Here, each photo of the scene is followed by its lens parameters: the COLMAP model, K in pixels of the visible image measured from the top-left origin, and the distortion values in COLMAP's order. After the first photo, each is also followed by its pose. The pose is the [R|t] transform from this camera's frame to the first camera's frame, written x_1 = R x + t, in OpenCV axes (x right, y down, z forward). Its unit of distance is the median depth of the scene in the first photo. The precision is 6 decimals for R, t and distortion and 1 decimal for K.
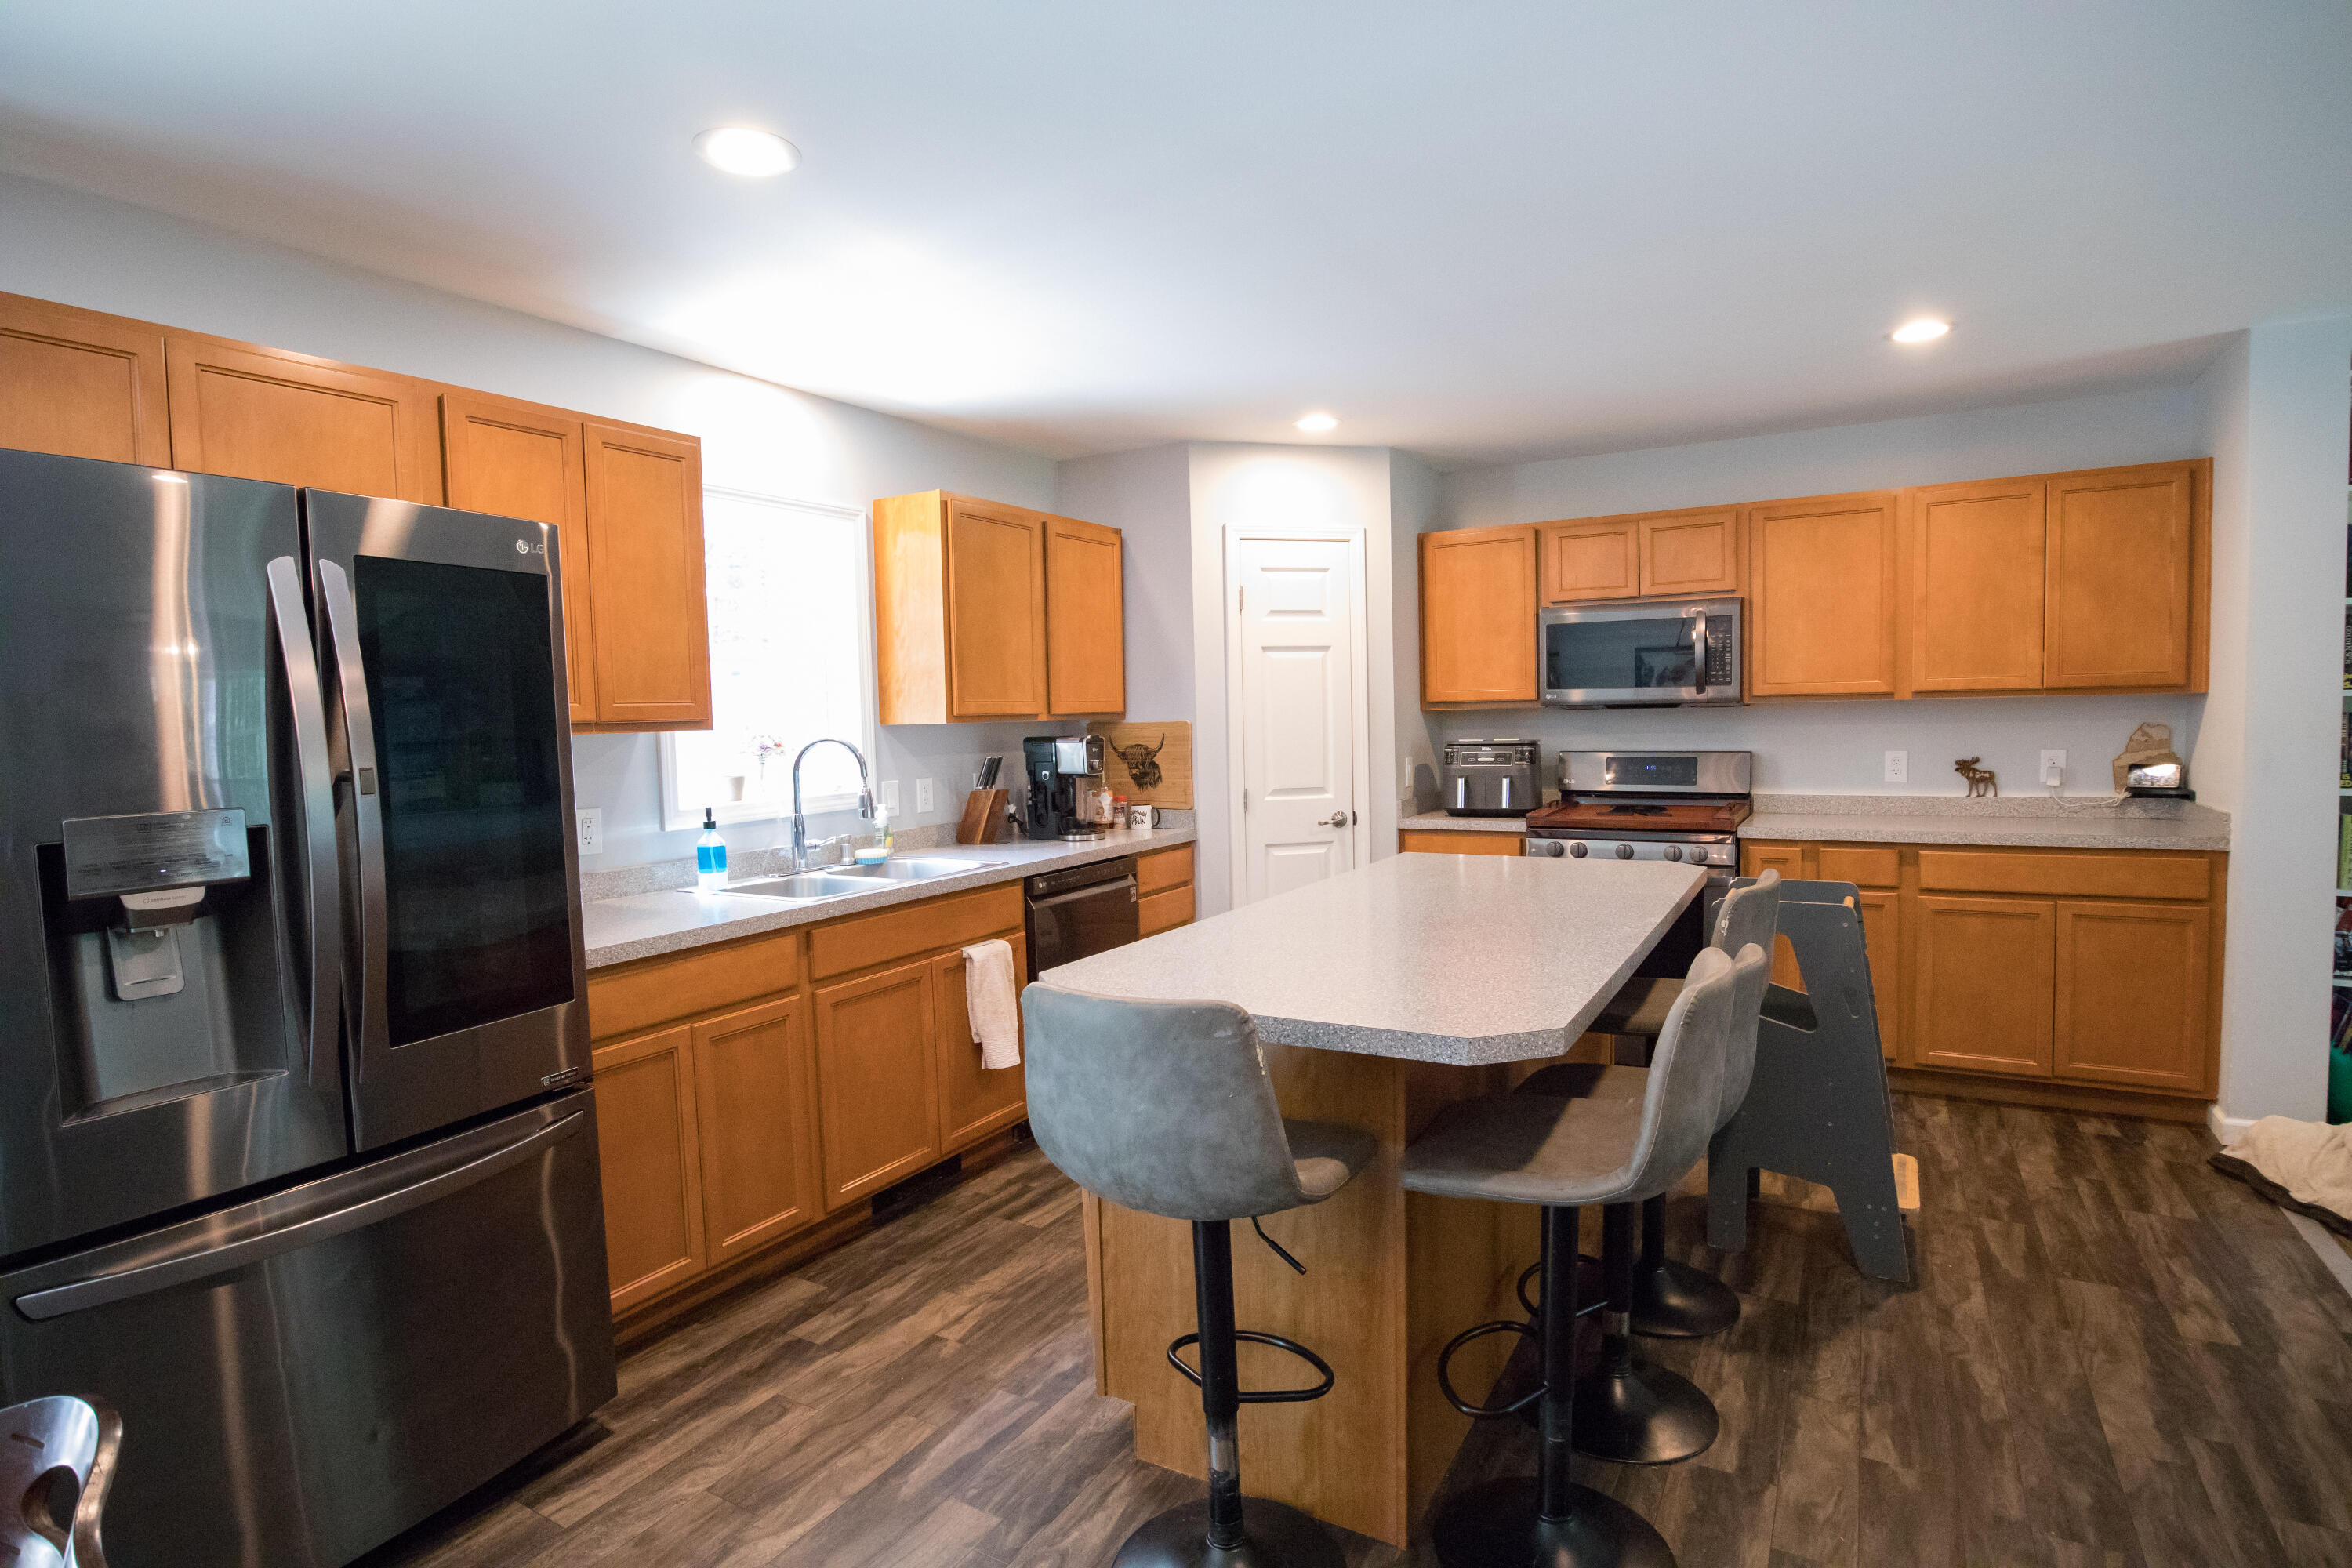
lens RADIAL K [[1185.9, 0, 1196.5], [0, 1185.9, 788.4], [0, 0, 1]] dist [-0.031731, 0.002733]
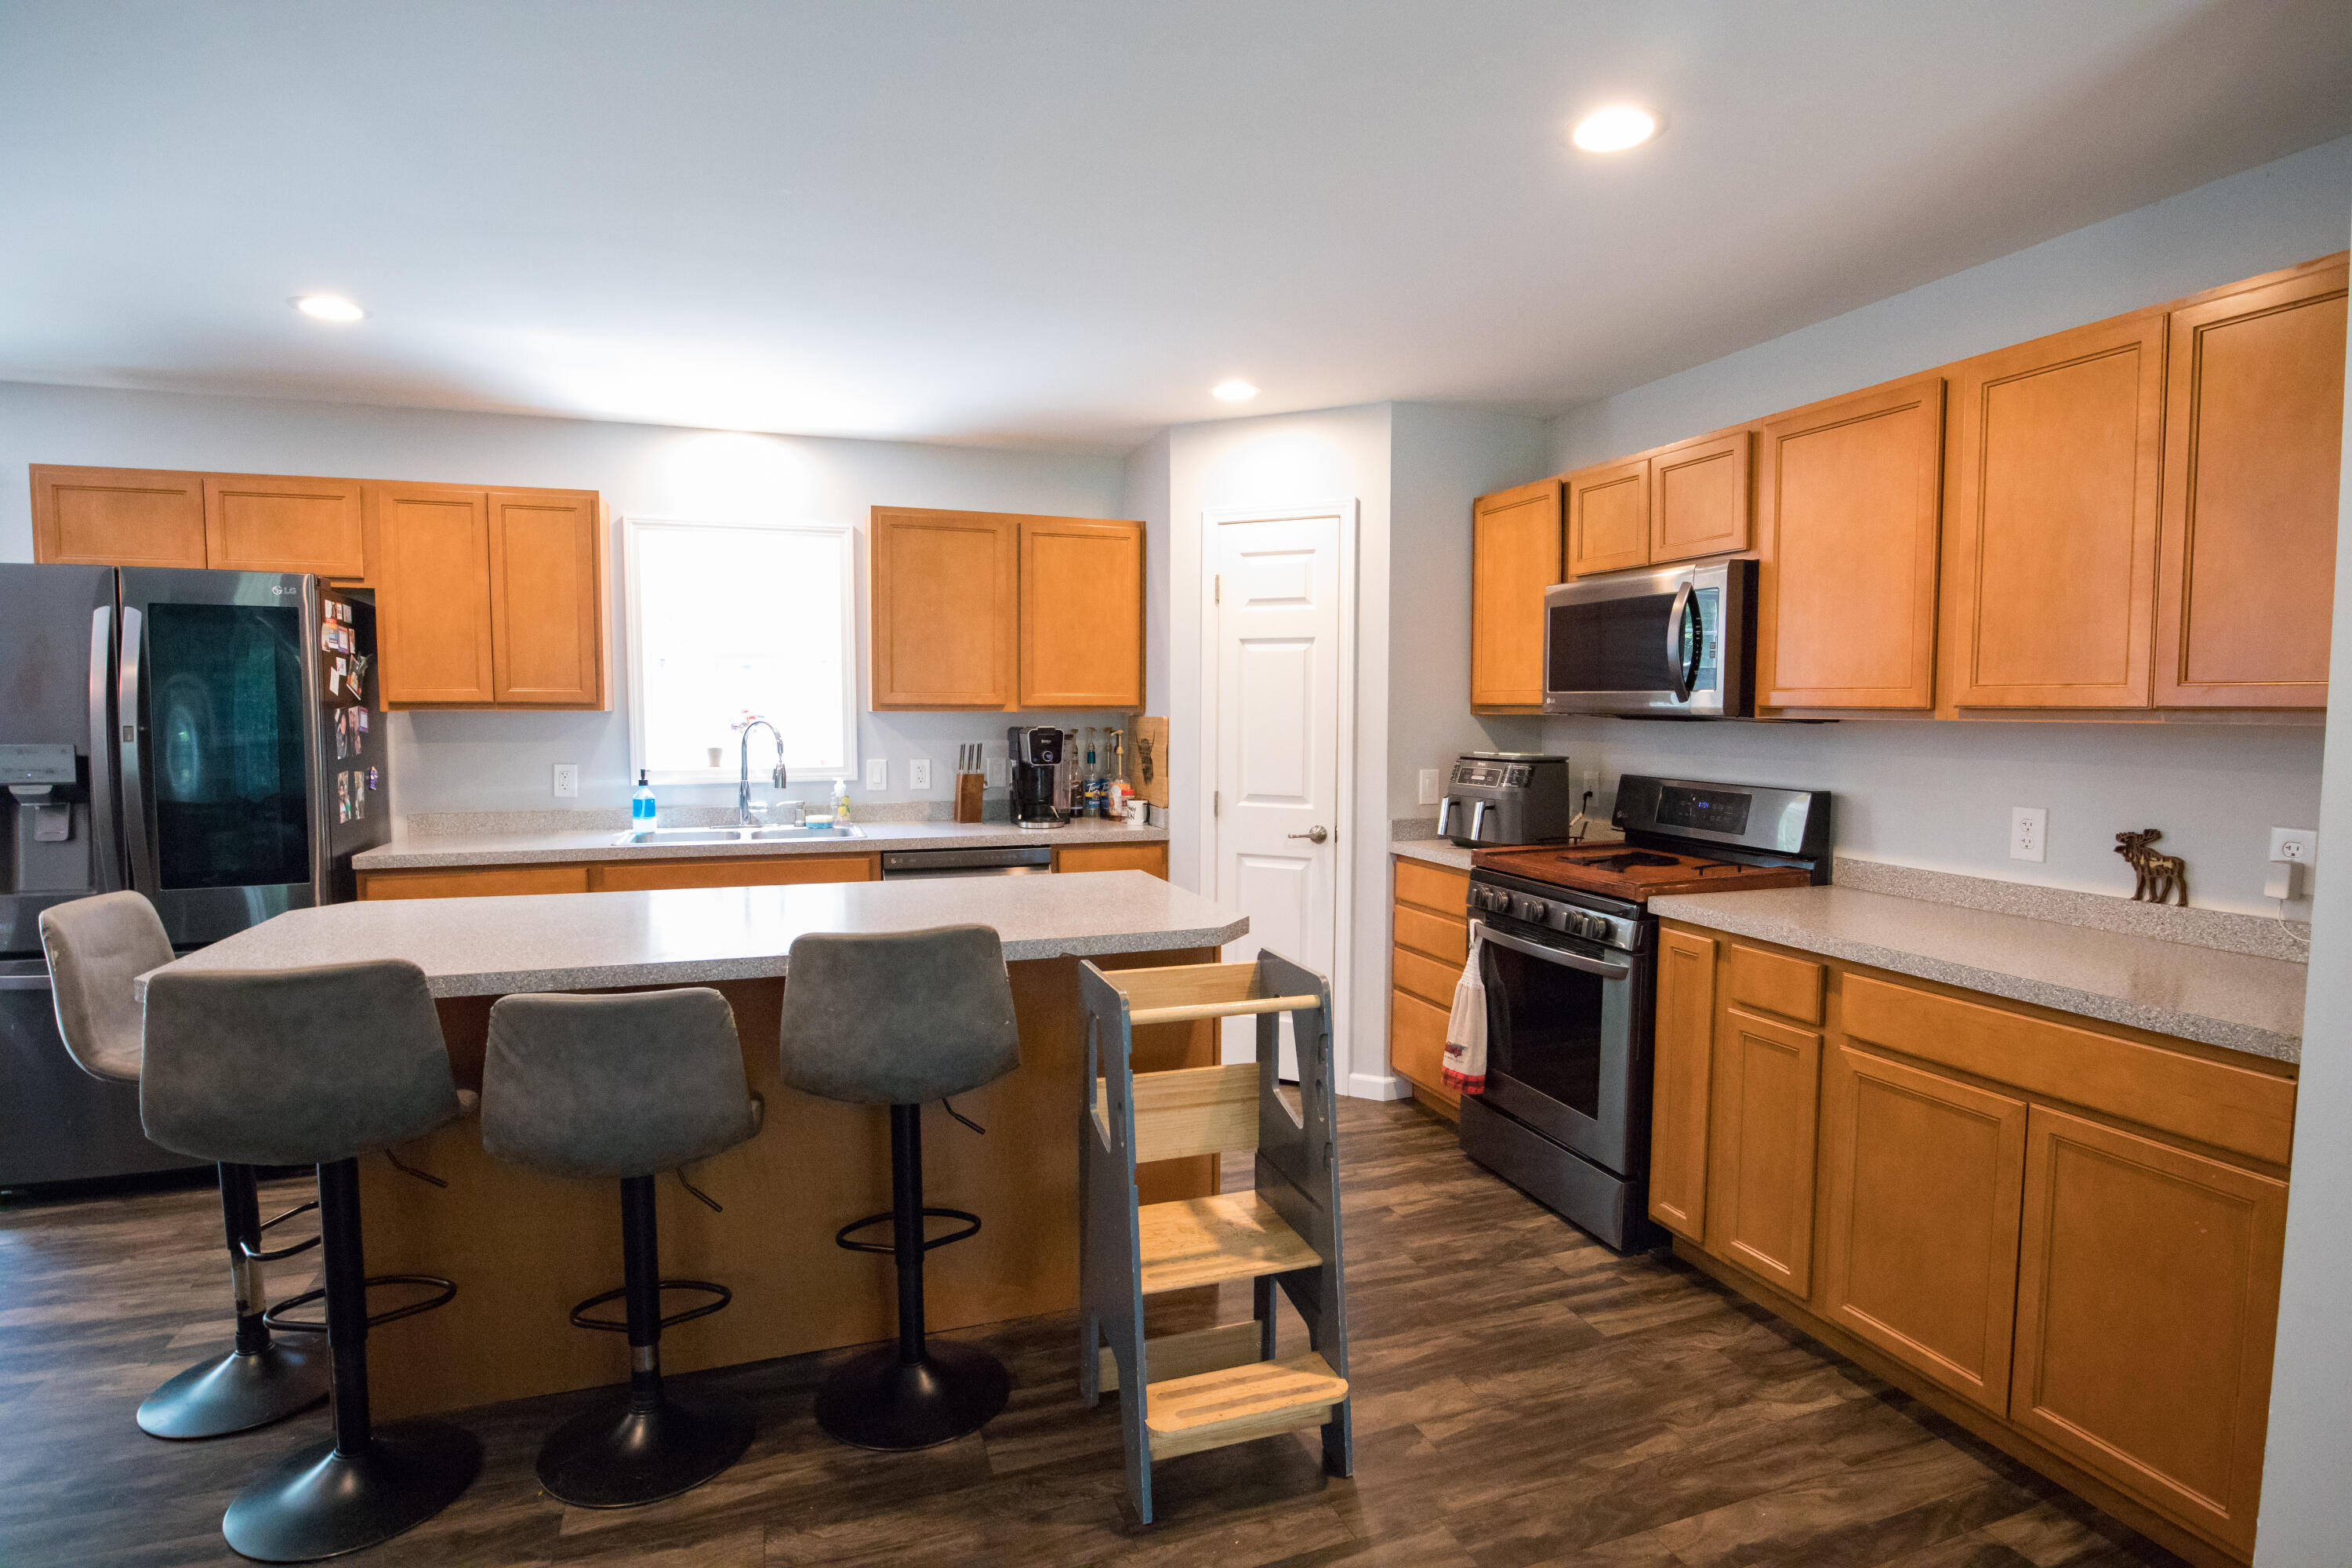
lens RADIAL K [[1185.9, 0, 1185.9], [0, 1185.9, 790.7], [0, 0, 1]] dist [-0.031731, 0.002733]
pose [[0.762179, 0.074088, -0.643113, 0.677233], [-0.064445, 0.997178, 0.038500, -0.037681], [0.644151, 0.012101, 0.764803, 0.291341]]
